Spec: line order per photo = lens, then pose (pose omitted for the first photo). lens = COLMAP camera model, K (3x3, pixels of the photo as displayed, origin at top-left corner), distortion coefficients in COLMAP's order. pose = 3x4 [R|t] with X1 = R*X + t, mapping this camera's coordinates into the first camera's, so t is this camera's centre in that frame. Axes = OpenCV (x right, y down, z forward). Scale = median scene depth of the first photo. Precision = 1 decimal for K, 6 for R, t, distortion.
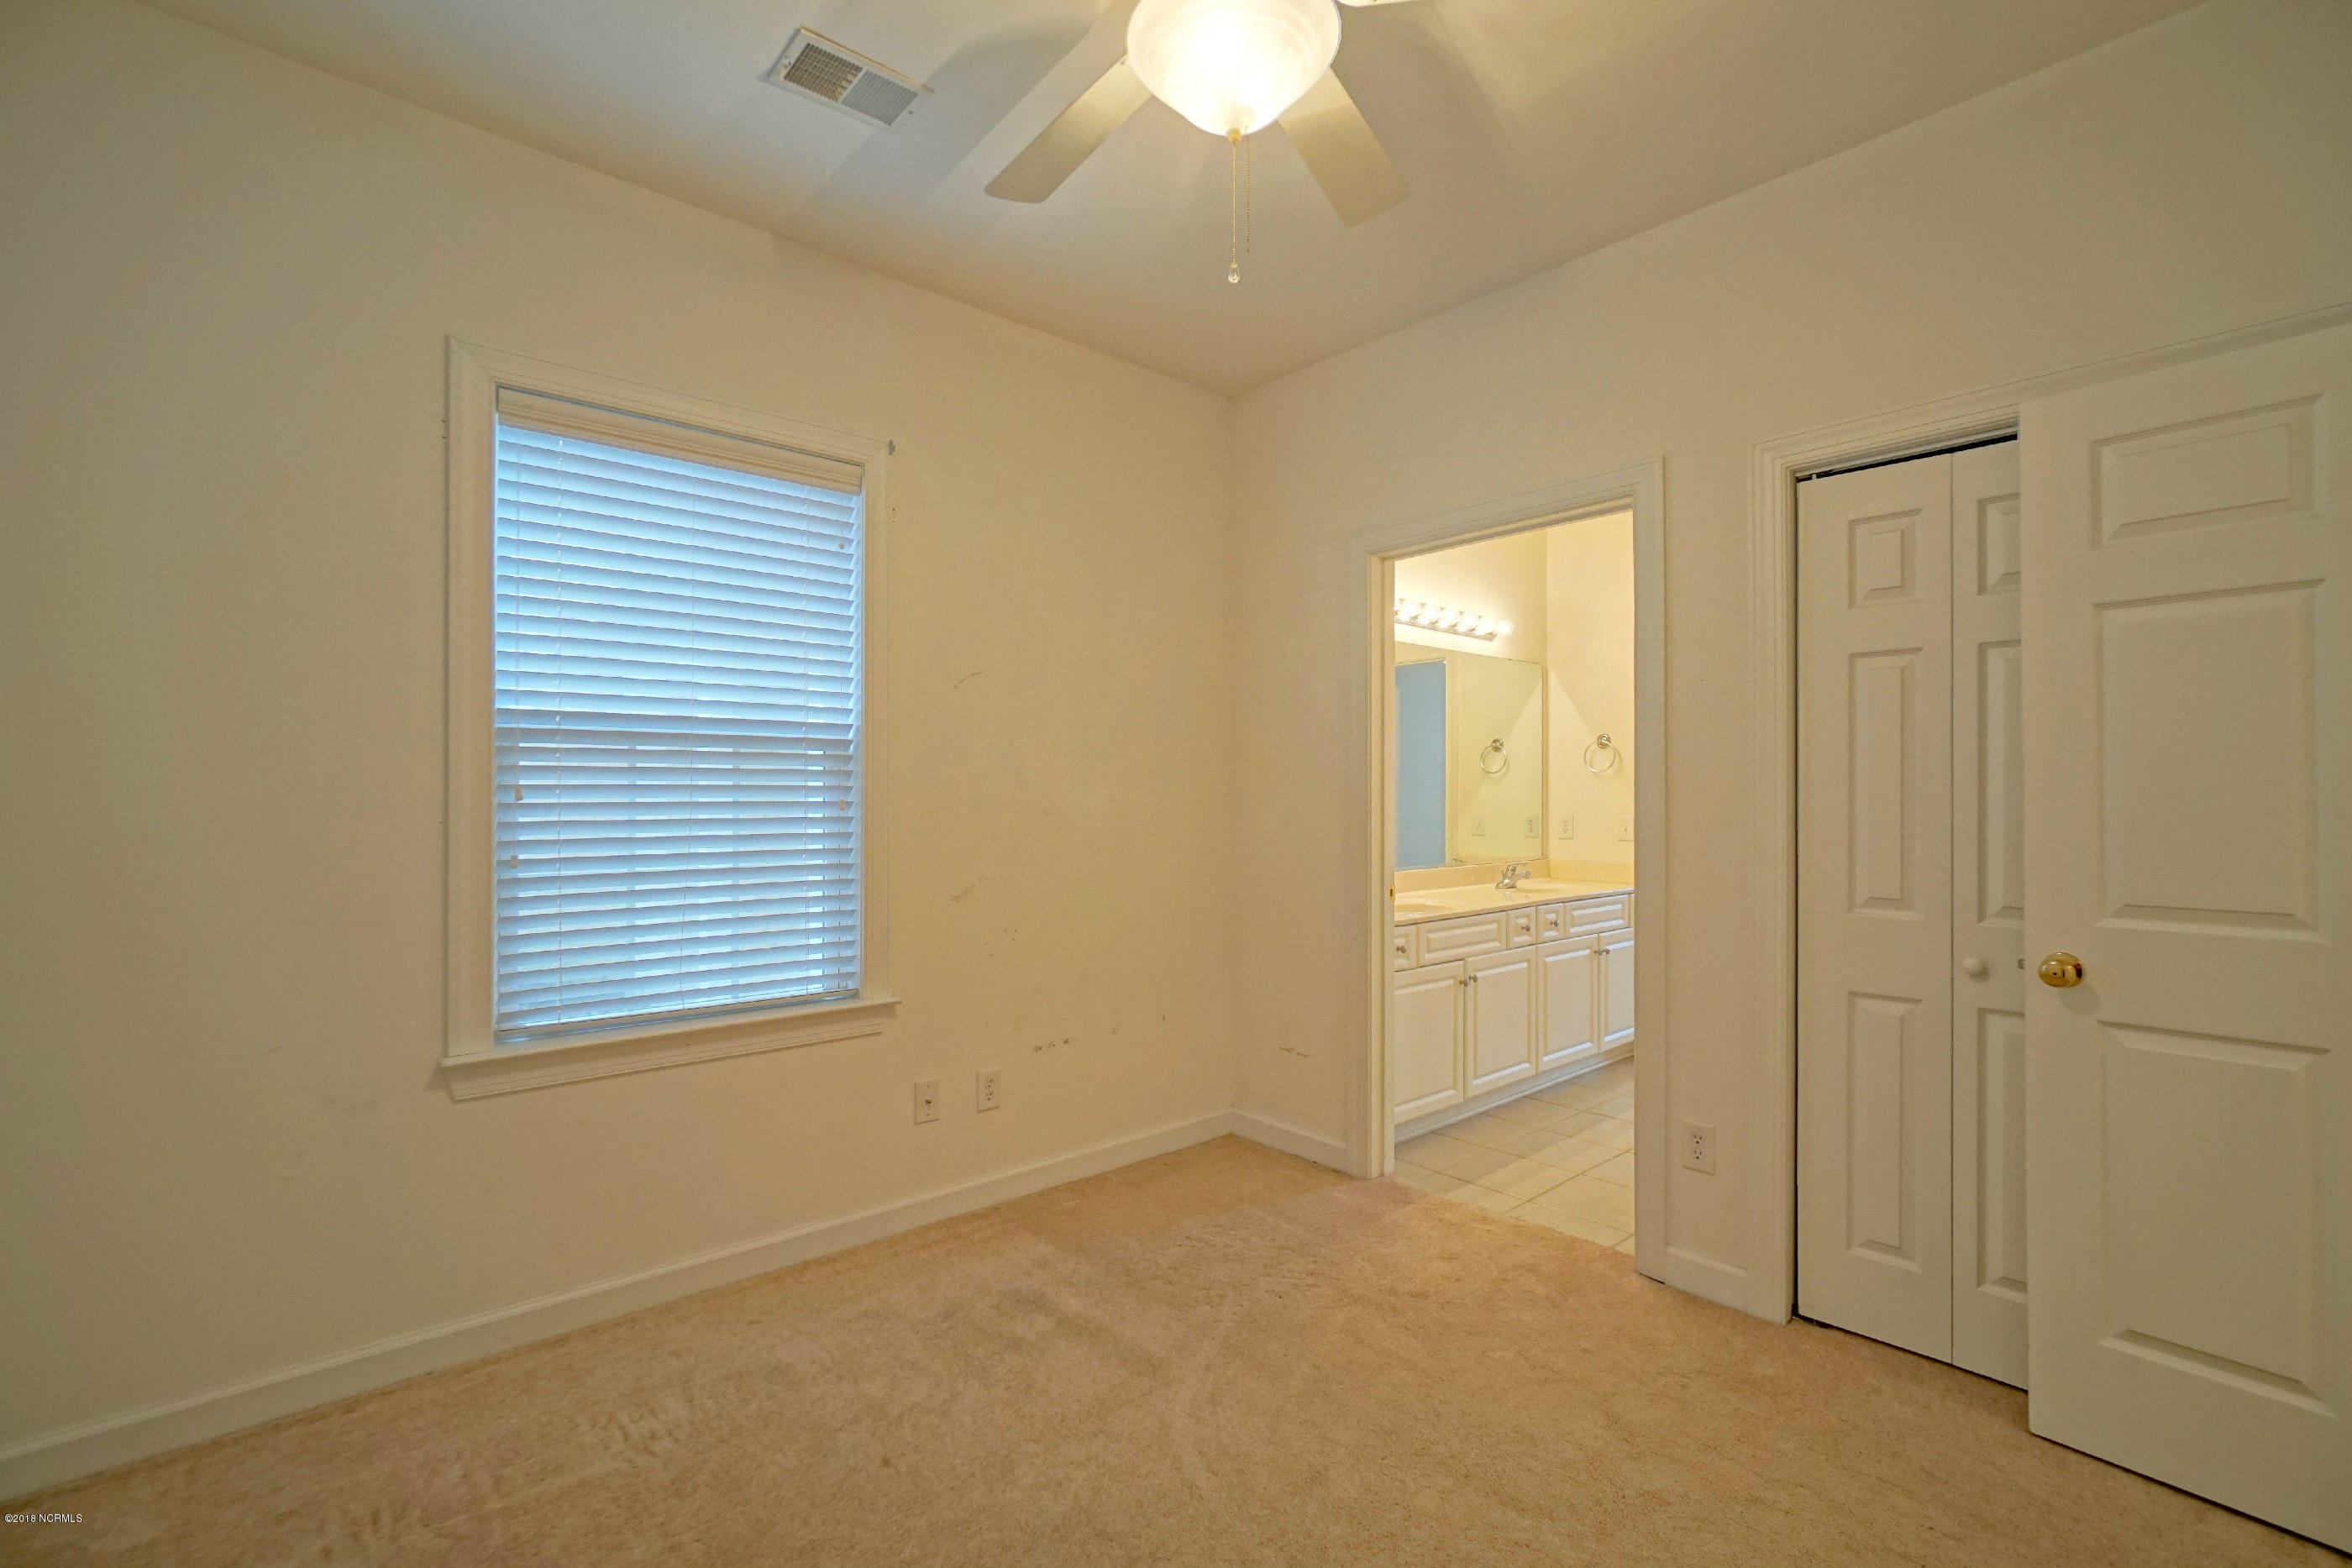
lens RADIAL K [[1010.5, 0, 1153.8], [0, 1010.5, 799.1], [0, 0, 1]] dist [-0.000057, -0.000291]
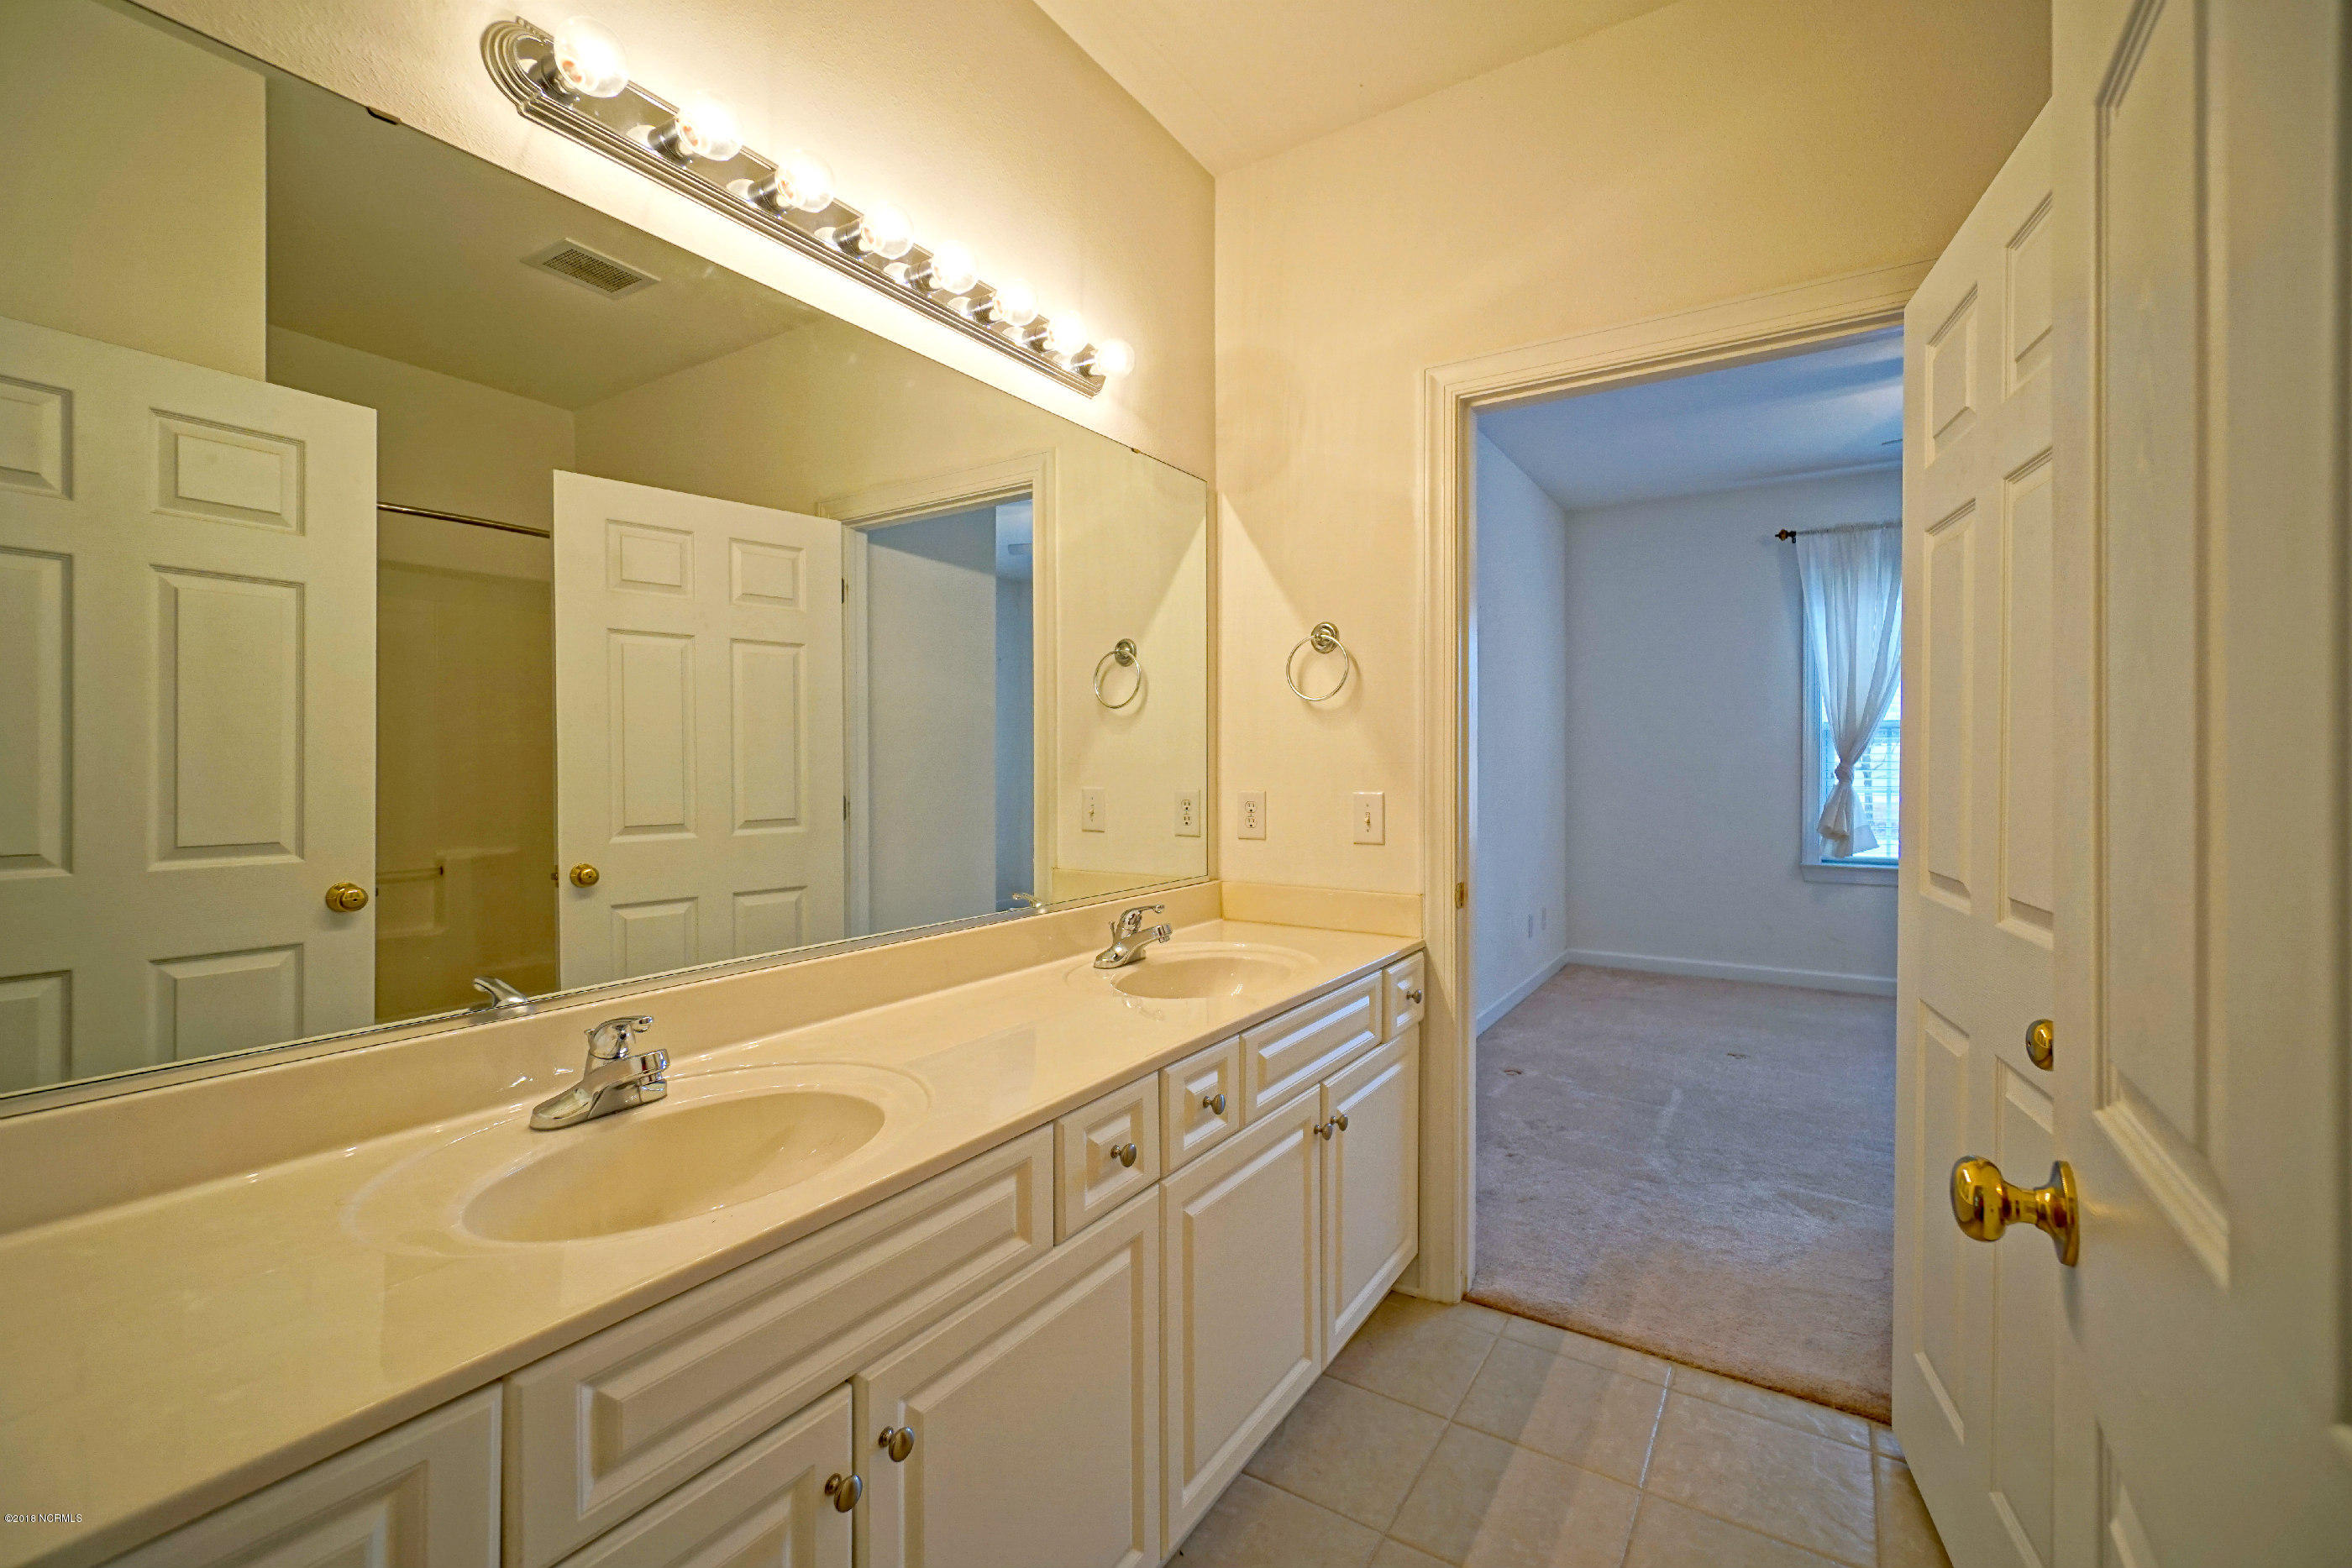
lens RADIAL K [[1010.5, 0, 1184.0], [0, 1010.5, 776.9], [0, 0, 1]] dist [-0.000057, -0.000291]
pose [[0.951745, 0.001299, 0.306888, 0.217557], [-0.002576, 0.999990, 0.003757, 0.006469], [-0.306880, -0.004366, 0.951738, 0.522788]]
